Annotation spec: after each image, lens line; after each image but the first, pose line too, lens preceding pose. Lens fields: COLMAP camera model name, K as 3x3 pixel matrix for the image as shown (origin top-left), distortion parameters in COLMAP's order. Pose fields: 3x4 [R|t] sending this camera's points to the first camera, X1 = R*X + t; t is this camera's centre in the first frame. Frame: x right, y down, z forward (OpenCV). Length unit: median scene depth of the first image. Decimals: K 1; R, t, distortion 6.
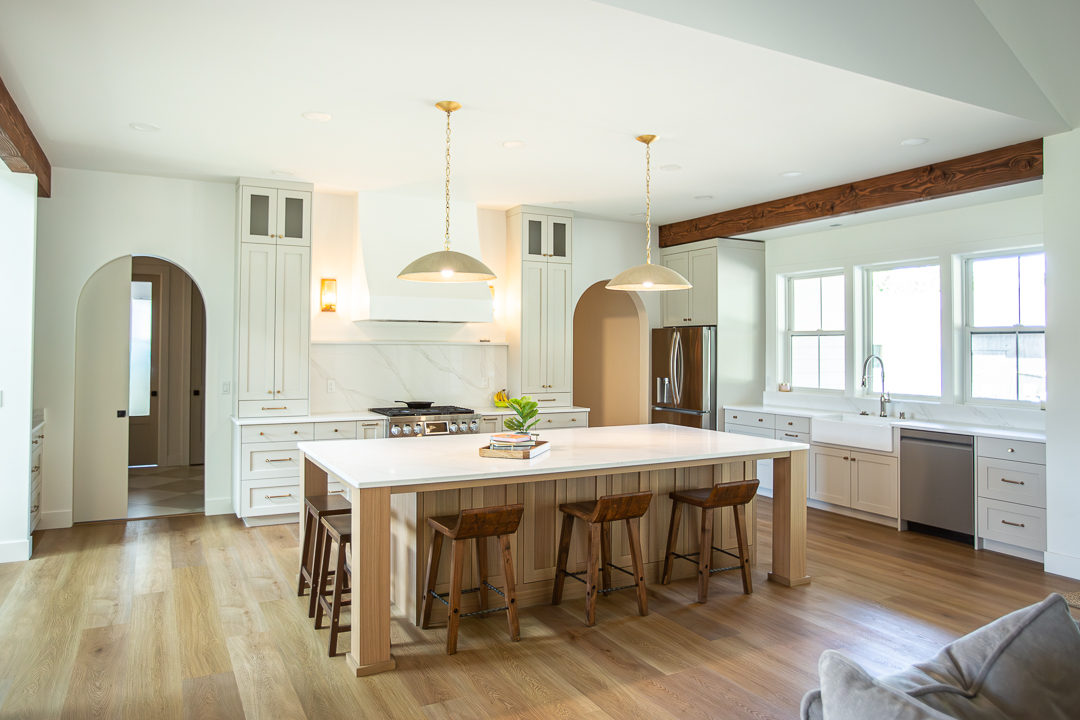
lens RADIAL K [[722.6, 0, 517.7], [0, 722.6, 331.4], [0, 0, 1]] dist [-0.041201, 0.032665]
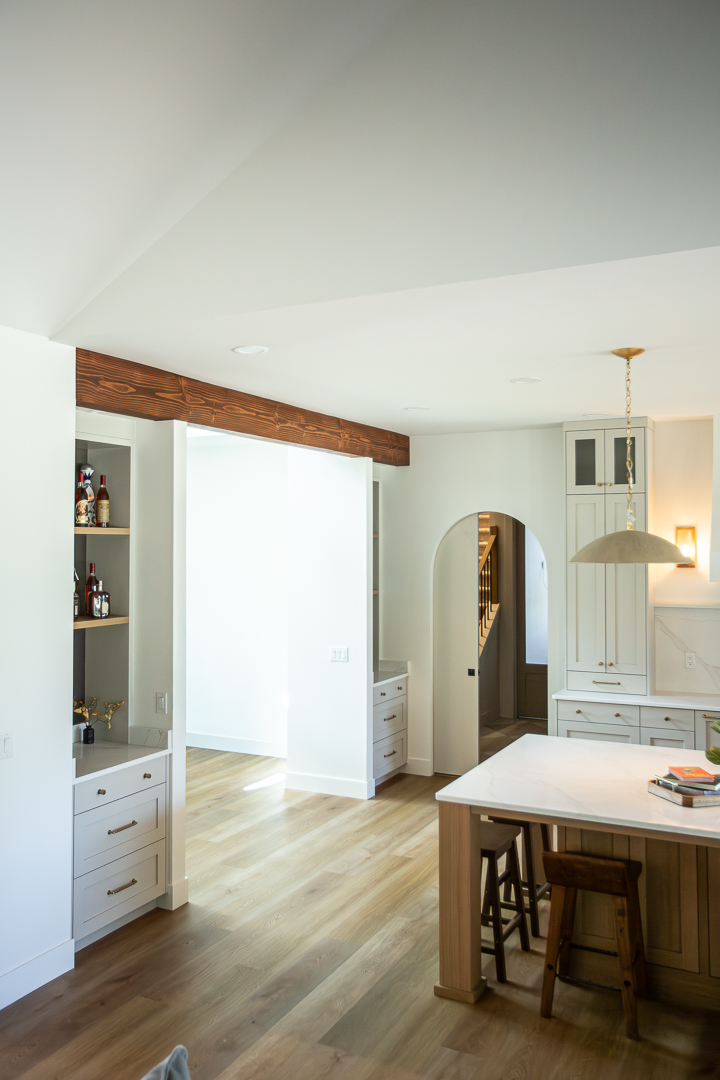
lens RADIAL K [[936.7, 0, 327.7], [0, 936.7, 513.6], [0, 0, 1]] dist [-0.035949, 0.078200]
pose [[0.573545, -0.030480, -0.818607, 0.365902], [0.020730, 0.999528, -0.022692, -0.072486], [0.818912, -0.003955, 0.573906, 0.072208]]
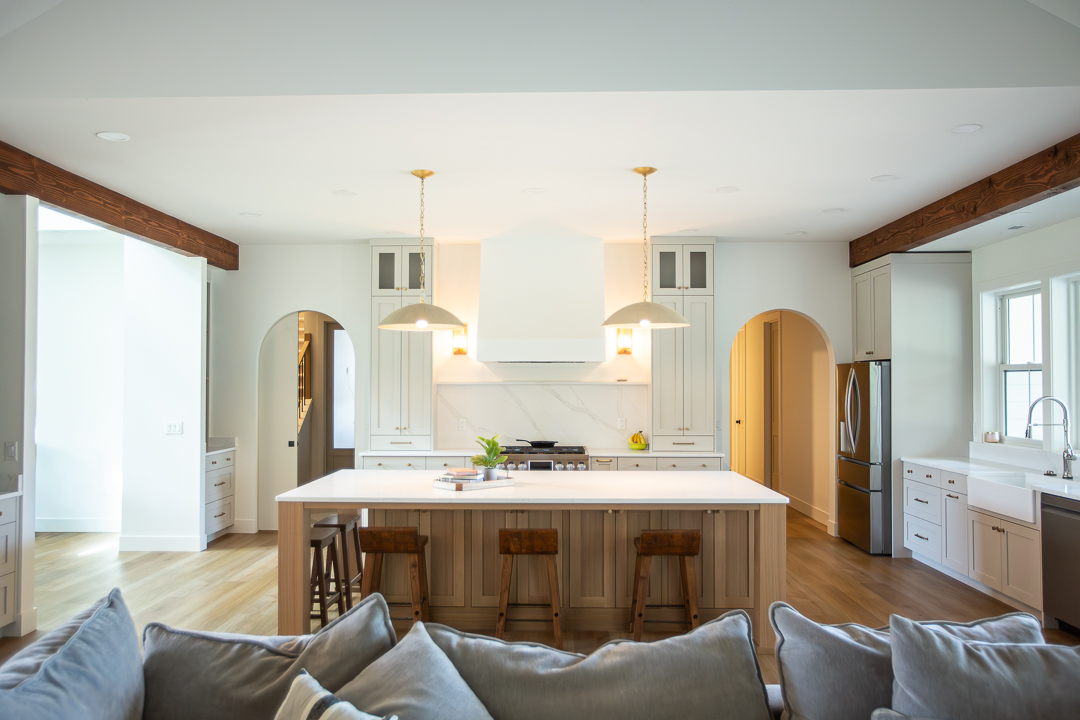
lens RADIAL K [[835.6, 0, 538.4], [0, 835.6, 365.7], [0, 0, 1]] dist [-0.023226, 0.059799]
pose [[0.877312, -0.015303, -0.479677, 0.436389], [0.015258, 0.999876, -0.003991, -0.004154], [0.479679, -0.003817, 0.877436, -0.033753]]
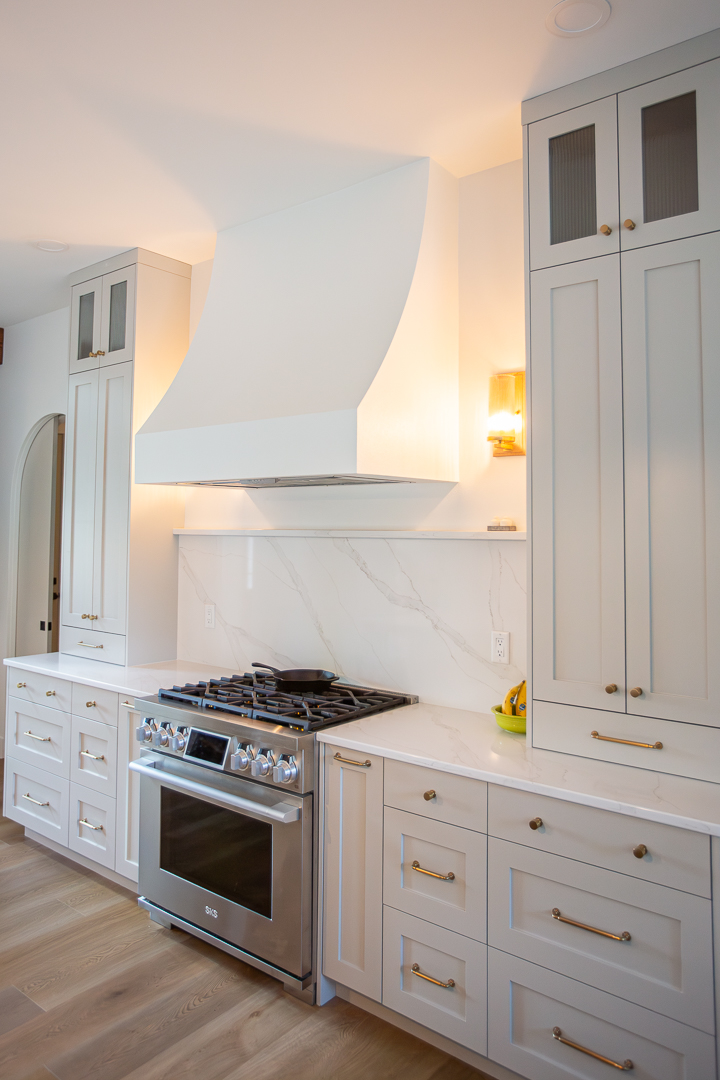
lens RADIAL K [[761.2, 0, 376.1], [0, 761.2, 488.9], [0, 0, 1]] dist [-0.034525, 0.001653]
pose [[0.409974, -0.052064, -0.910610, 0.299339], [0.013973, 0.998611, -0.050804, 0.013377], [0.911990, 0.008104, 0.410132, 0.881603]]
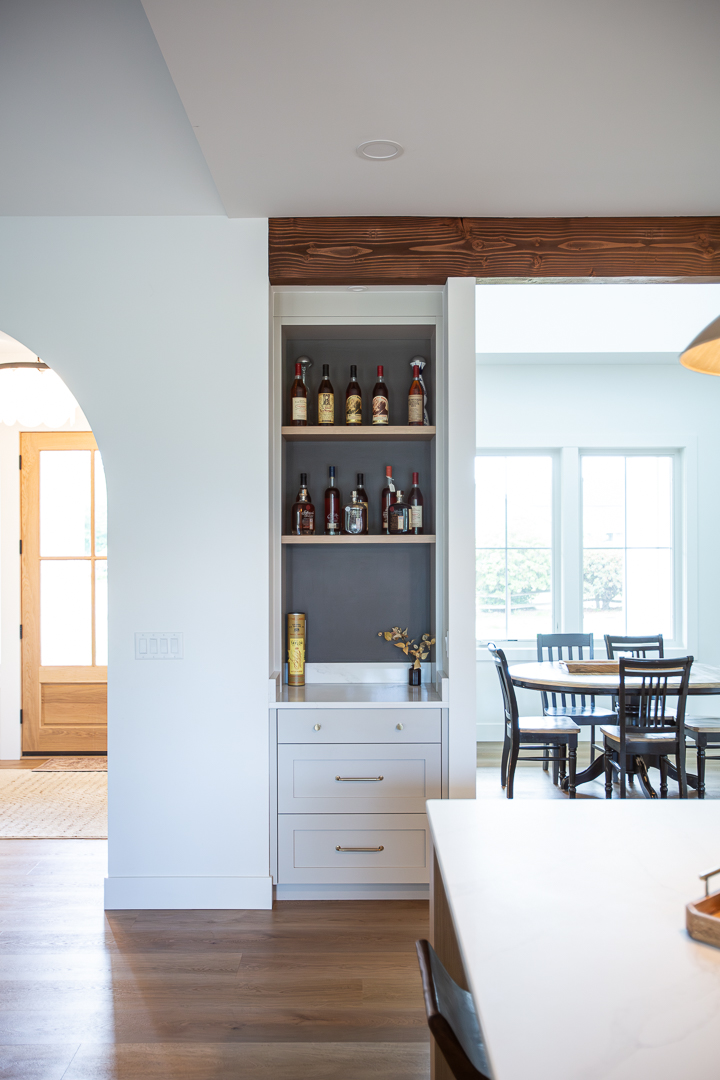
lens RADIAL K [[1009.5, 0, 410.0], [0, 1009.5, 552.7], [0, 0, 1]] dist [-0.005913, 0.000000]
pose [[-0.468666, 0.000401, -0.883375, 0.240549], [0.020481, 0.999736, -0.010413, 0.010408], [0.883138, -0.022972, -0.468551, 0.684701]]
